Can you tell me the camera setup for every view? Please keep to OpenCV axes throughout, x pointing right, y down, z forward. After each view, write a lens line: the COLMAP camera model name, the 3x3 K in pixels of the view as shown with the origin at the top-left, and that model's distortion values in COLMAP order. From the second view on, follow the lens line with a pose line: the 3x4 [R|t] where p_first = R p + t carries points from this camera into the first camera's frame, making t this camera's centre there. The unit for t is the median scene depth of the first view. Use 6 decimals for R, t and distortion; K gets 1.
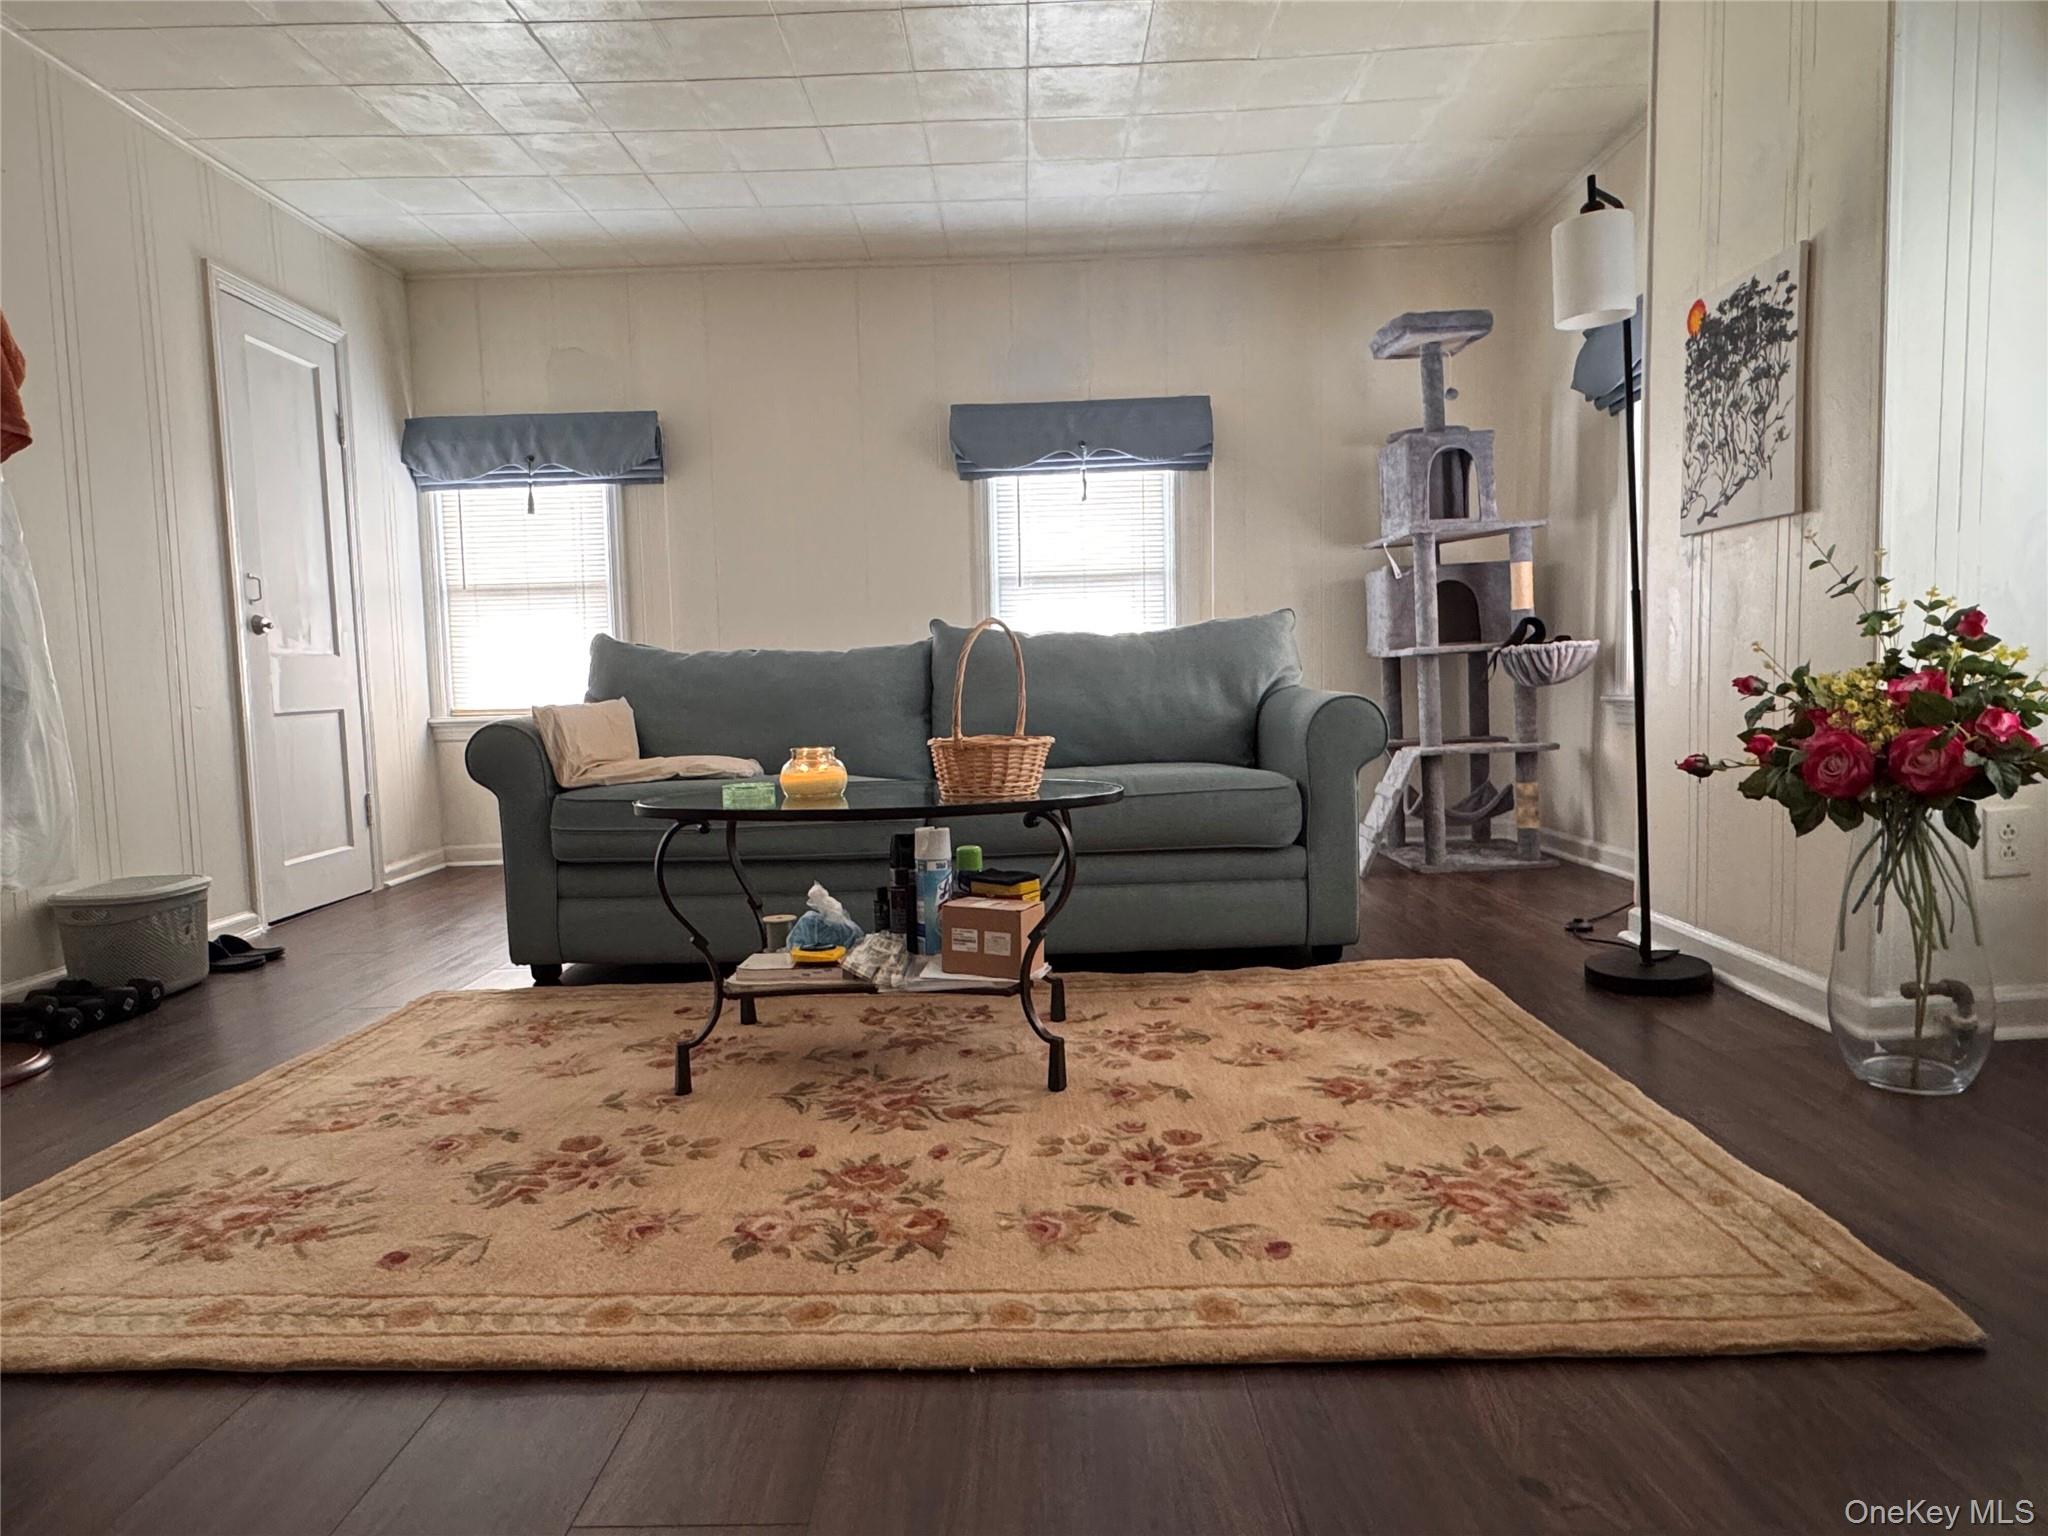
lens RADIAL K [[1190.8, 0, 1018.0], [0, 1190.8, 769.1], [0, 0, 1]] dist [-0.004329, 0.002599]
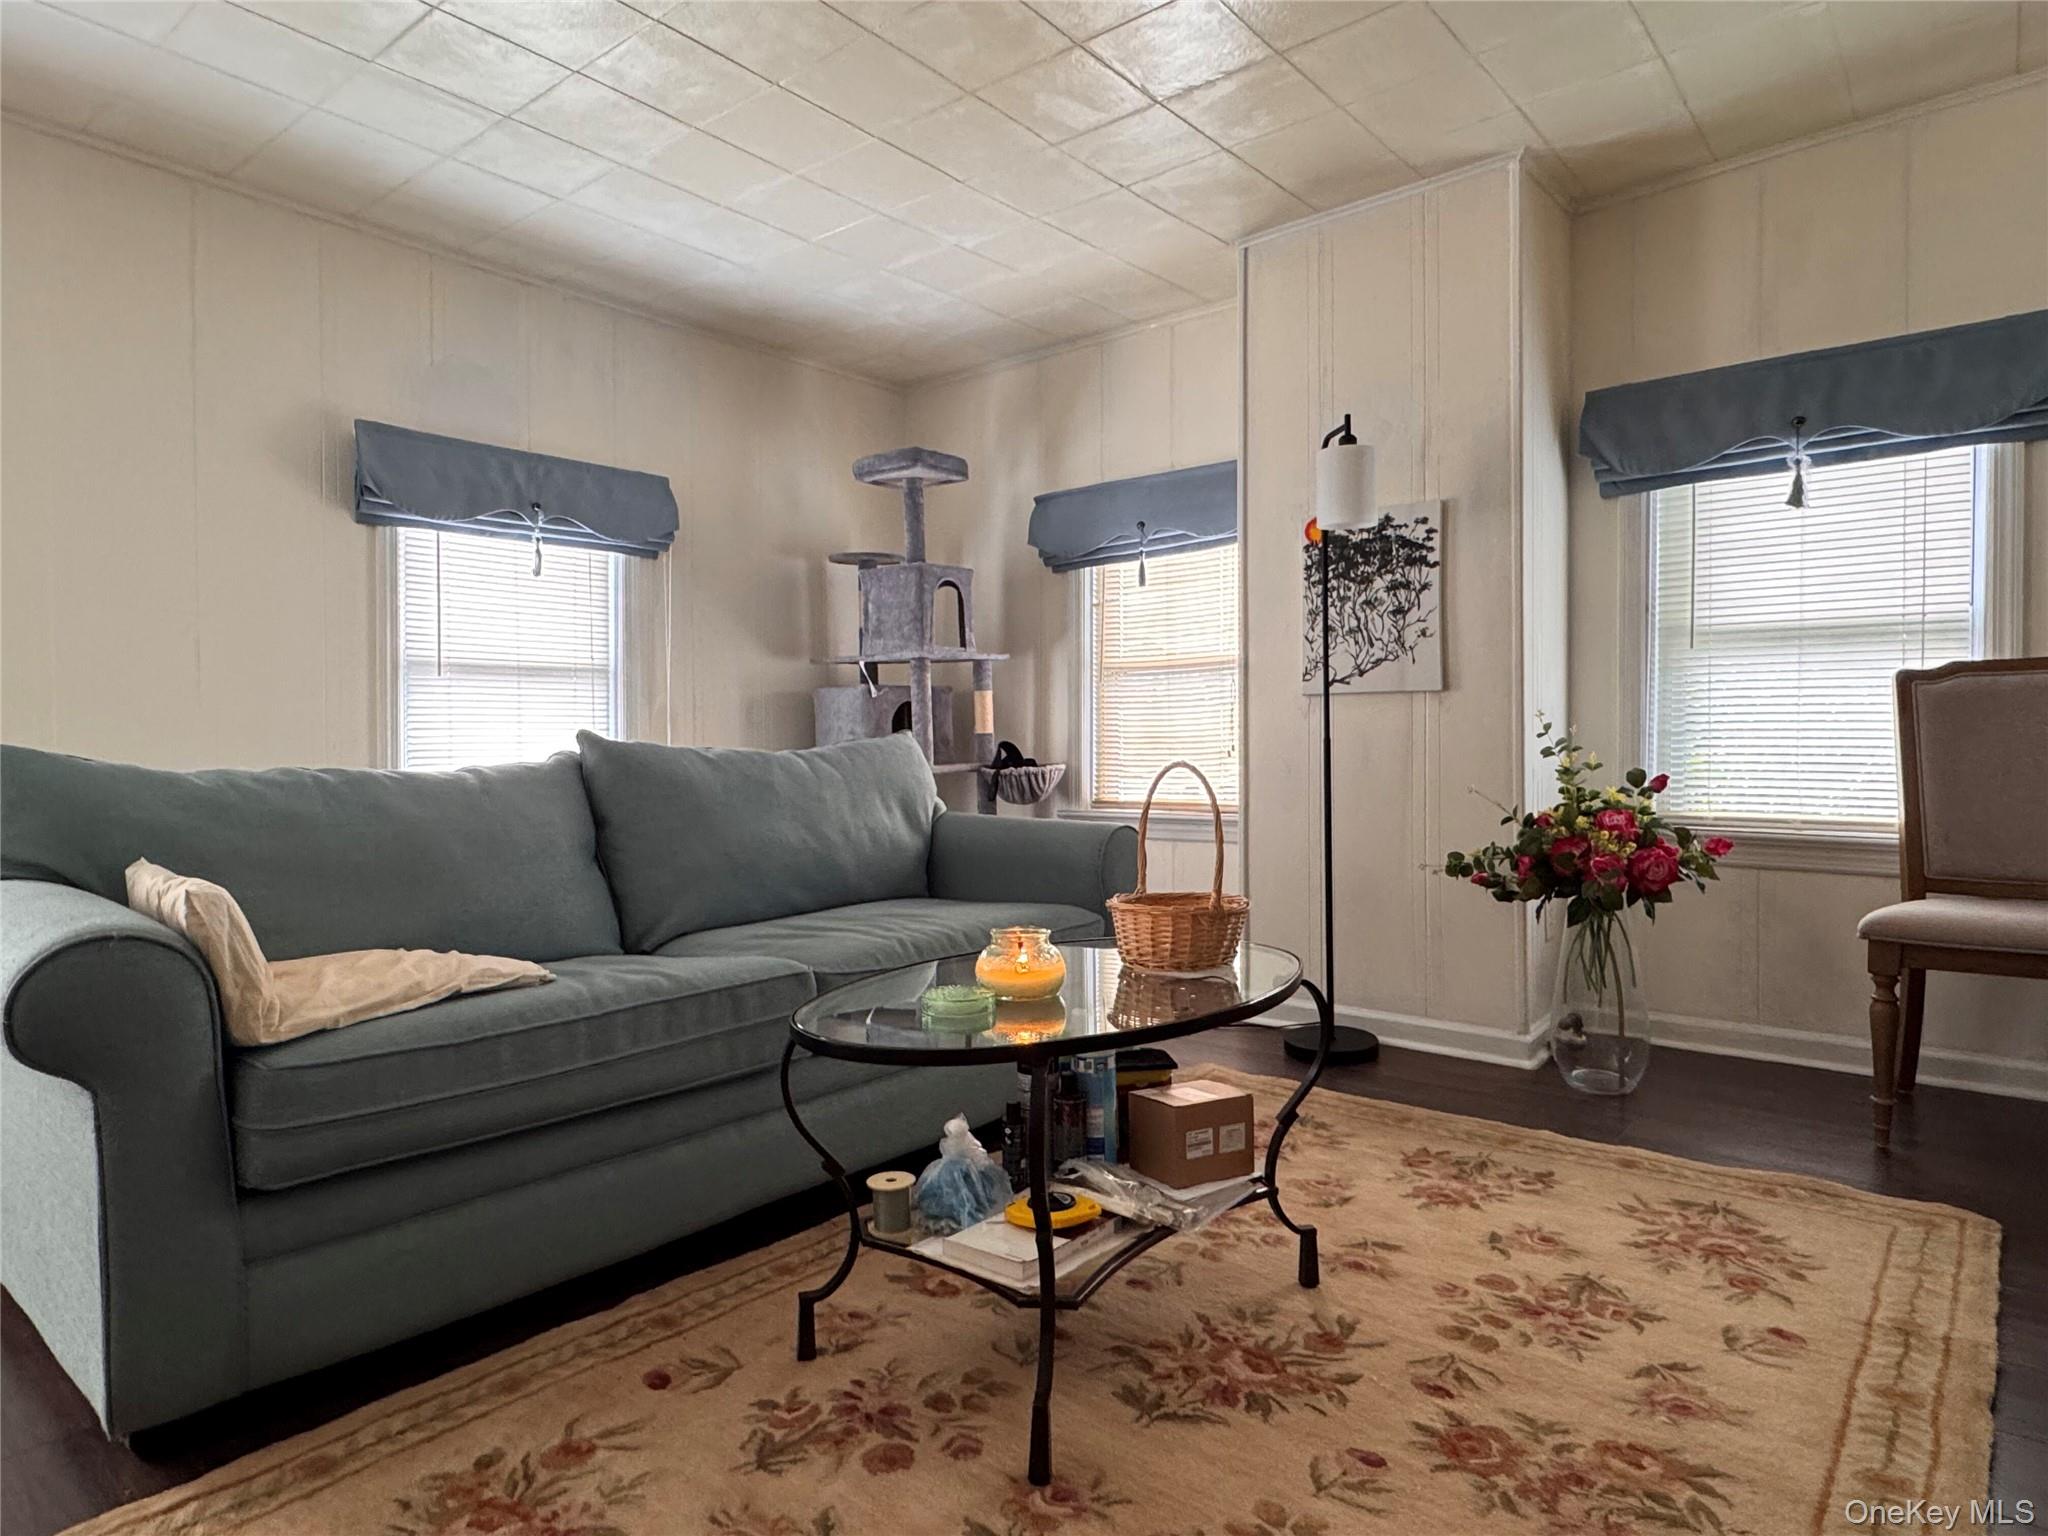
lens RADIAL K [[1190.8, 0, 1019.9], [0, 1190.8, 767.5], [0, 0, 1]] dist [-0.004329, 0.002599]
pose [[0.627858, 0.009481, 0.778270, -0.724468], [0.050540, 0.997319, -0.052922, -0.076821], [-0.776685, 0.072562, 0.625695, 0.513912]]
